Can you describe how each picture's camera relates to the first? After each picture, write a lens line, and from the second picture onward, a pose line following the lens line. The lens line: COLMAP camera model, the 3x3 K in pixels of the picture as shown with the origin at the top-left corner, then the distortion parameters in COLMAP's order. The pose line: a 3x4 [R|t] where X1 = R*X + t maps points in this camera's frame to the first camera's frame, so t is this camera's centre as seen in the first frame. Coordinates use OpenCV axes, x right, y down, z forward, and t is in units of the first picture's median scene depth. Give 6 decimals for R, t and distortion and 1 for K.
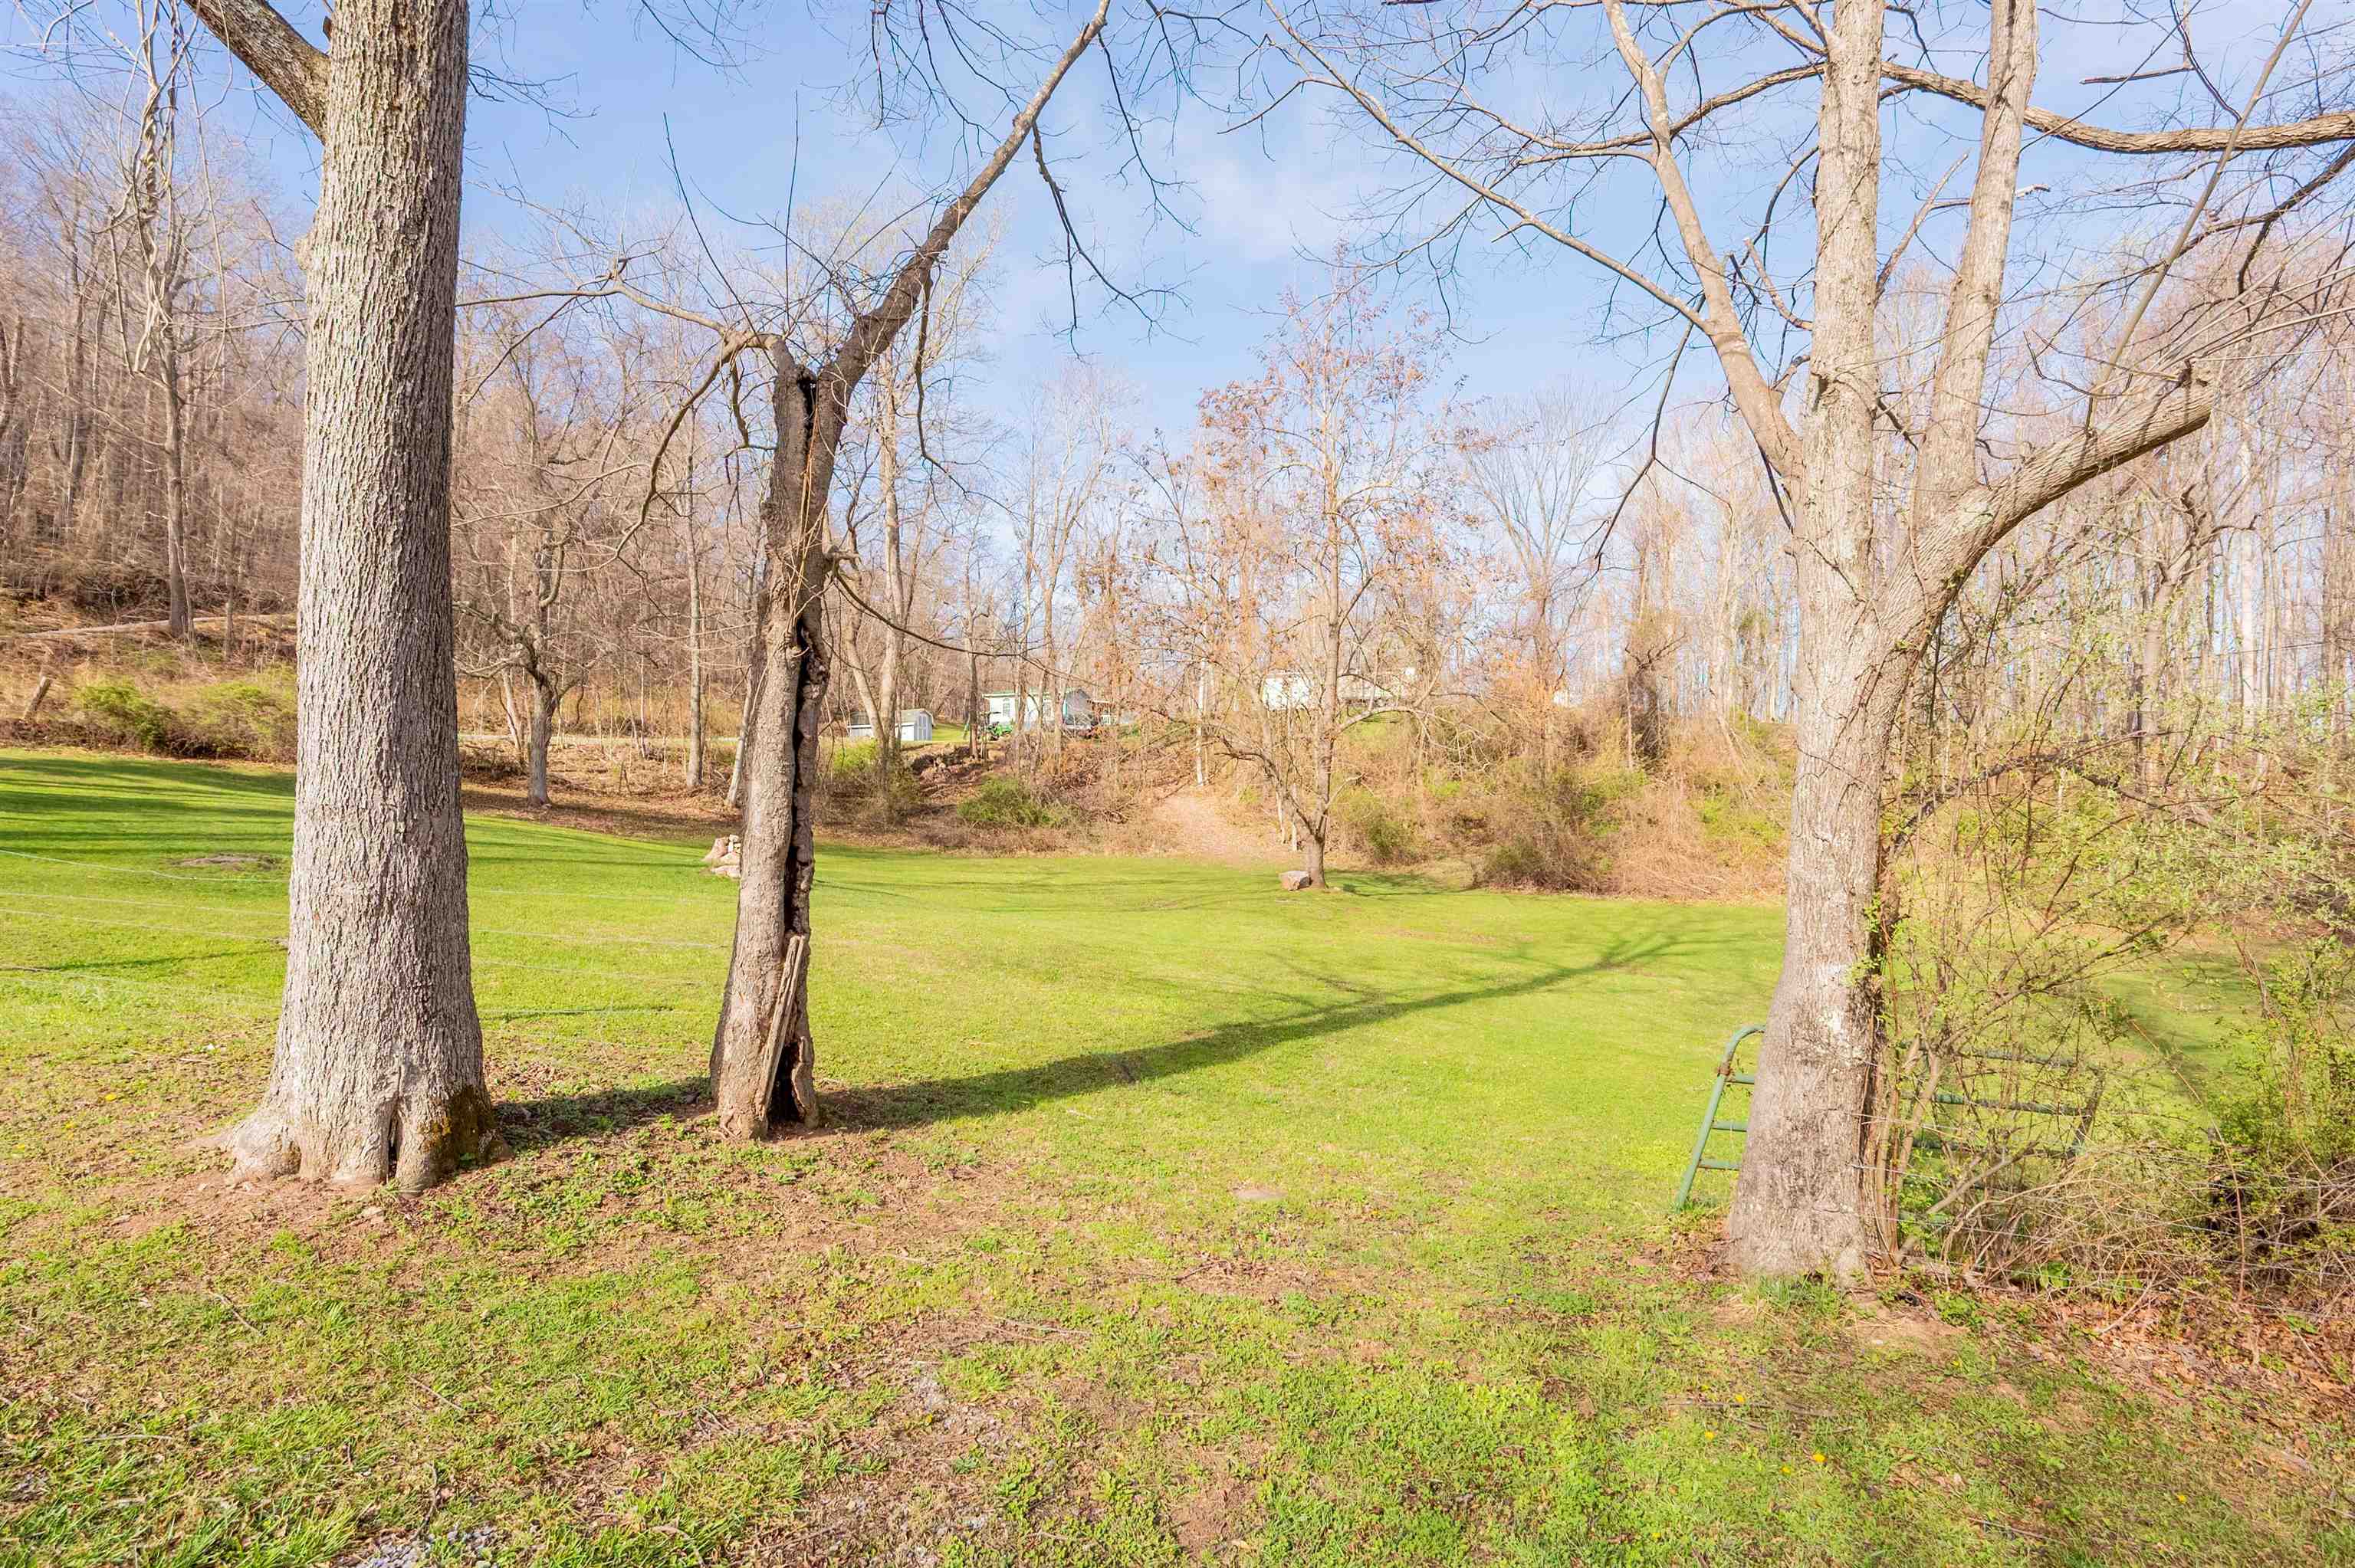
lens RADIAL K [[1114.6, 0, 1176.6], [0, 1114.6, 790.5], [0, 0, 1]] dist [-0.000467, 0.000812]
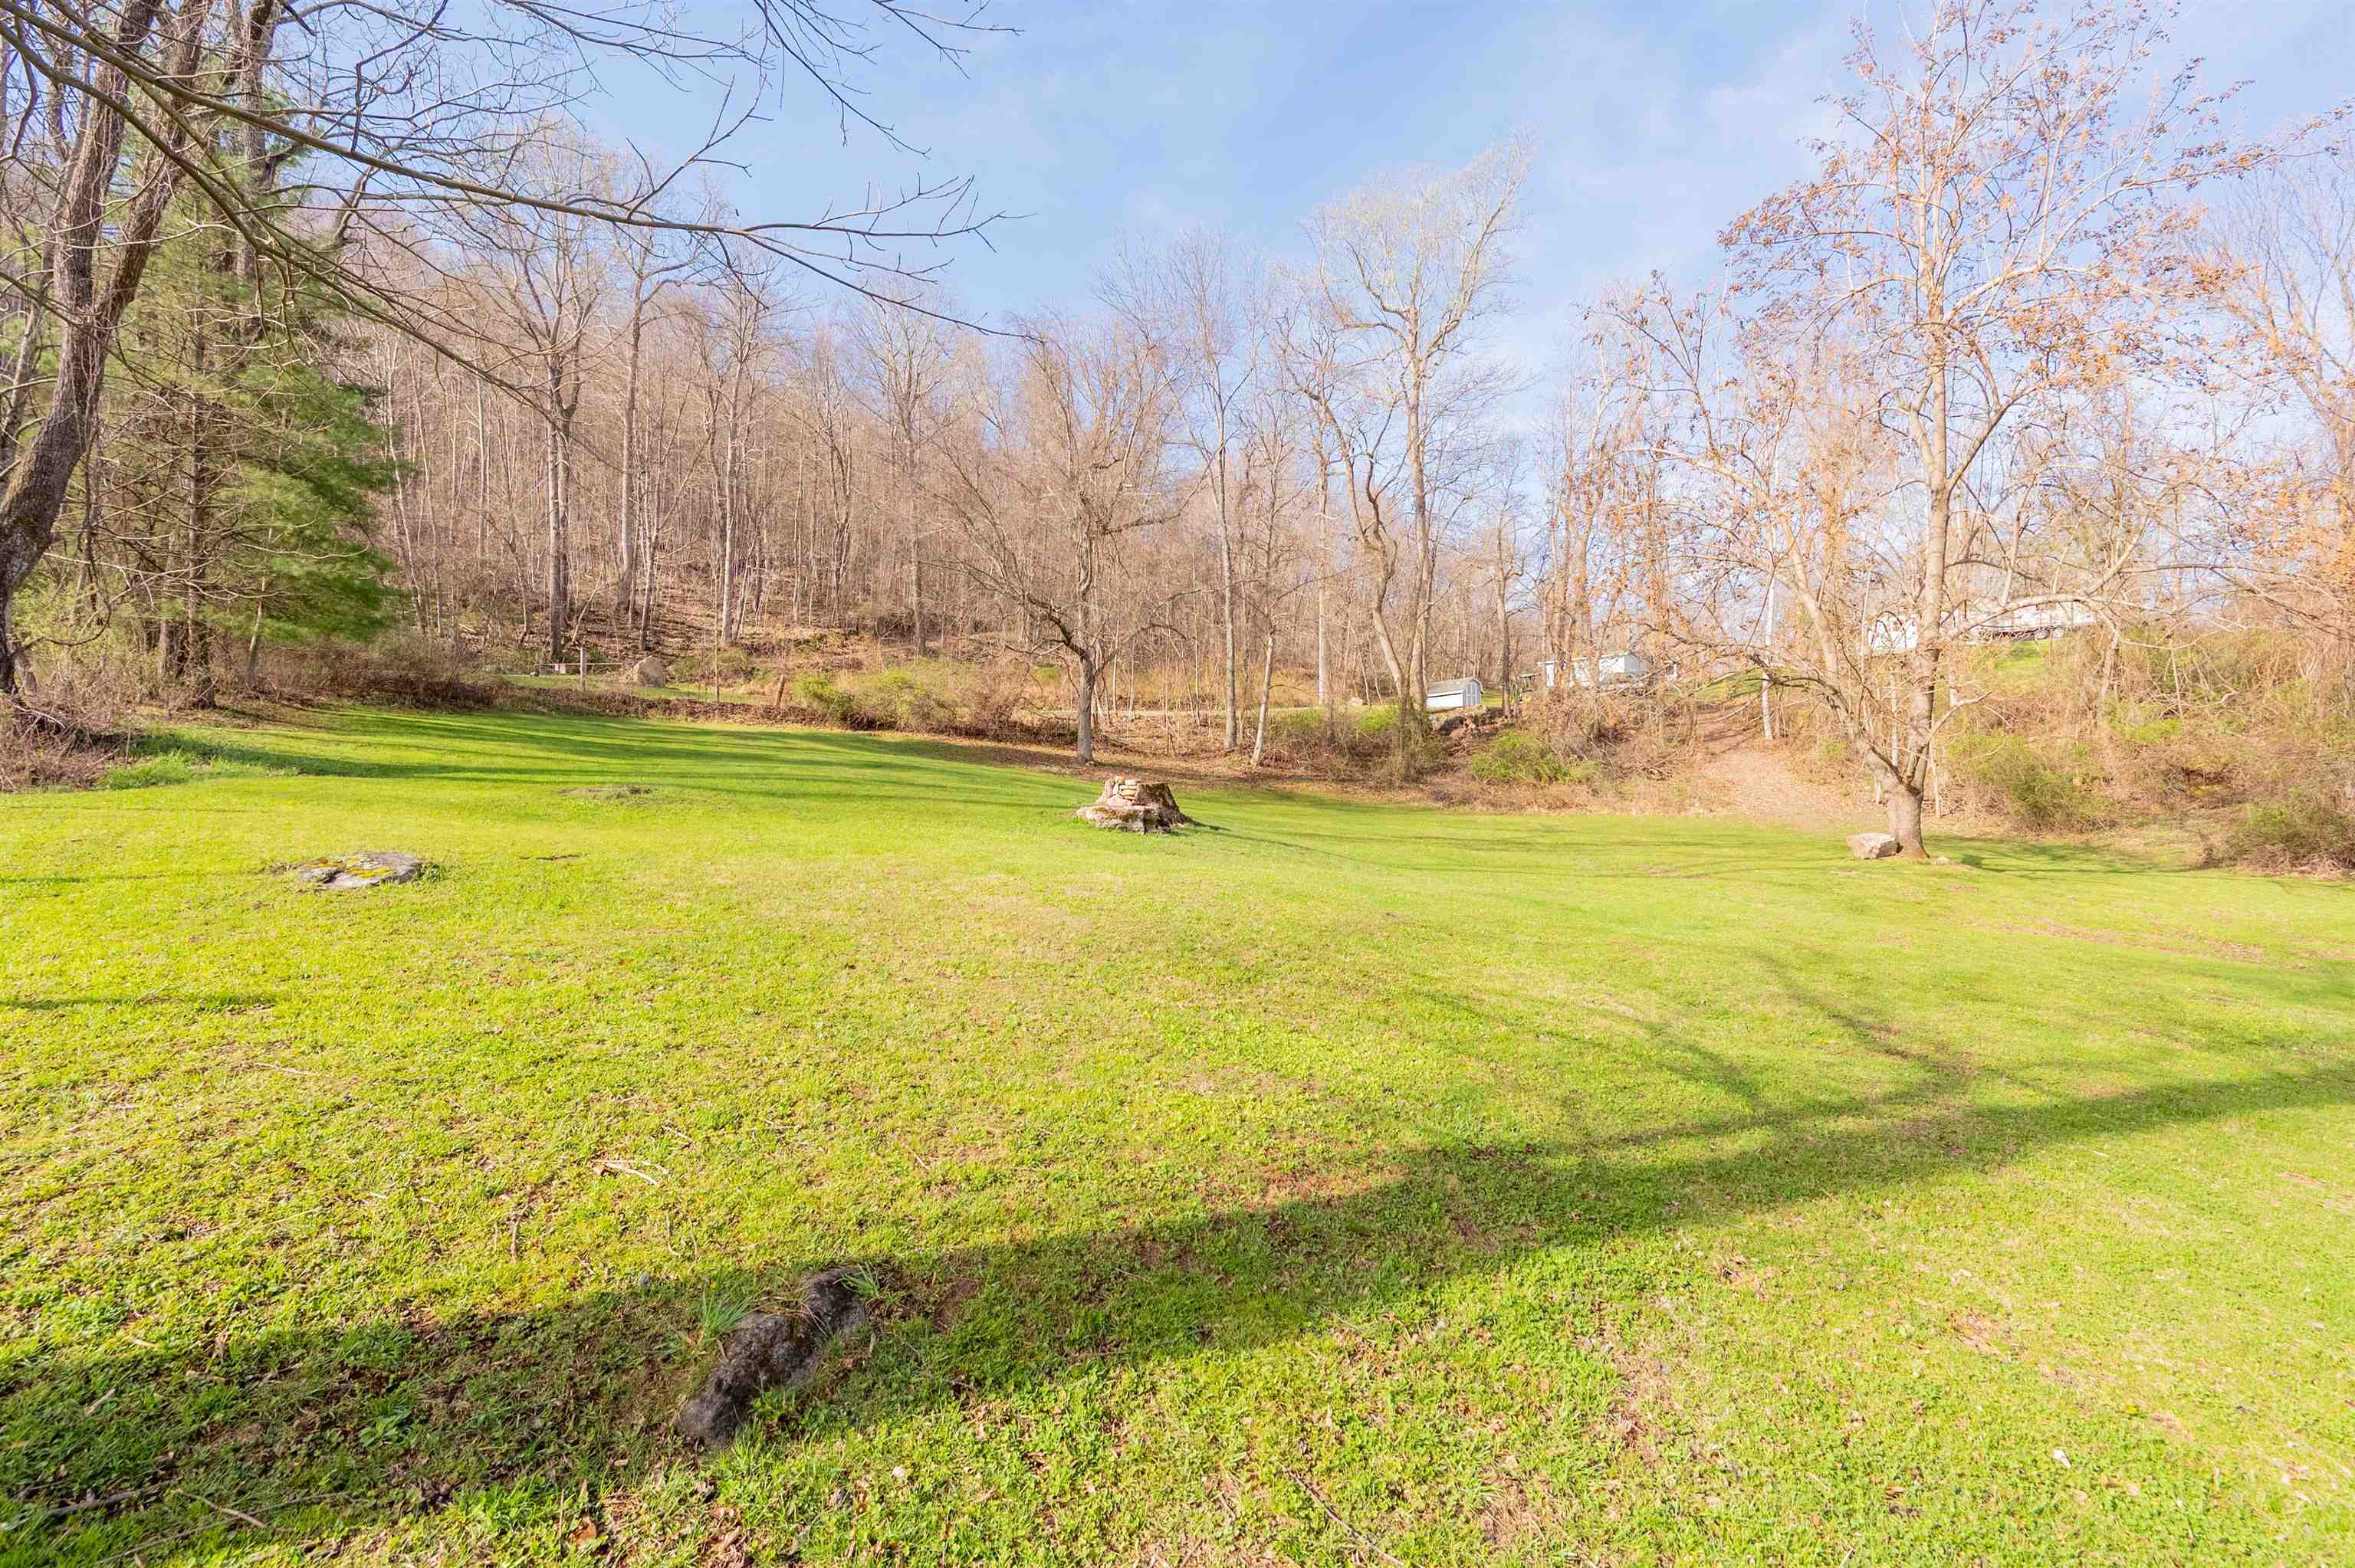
lens RADIAL K [[977.6, 0, 1178.8], [0, 977.6, 784.9], [0, 0, 1]] dist [-0.001198, 0.000213]
pose [[0.854814, -0.002562, -0.518927, 0.033090], [0.014864, 0.999698, 0.019549, 0.013723], [0.518721, -0.024424, 0.854595, 0.139354]]
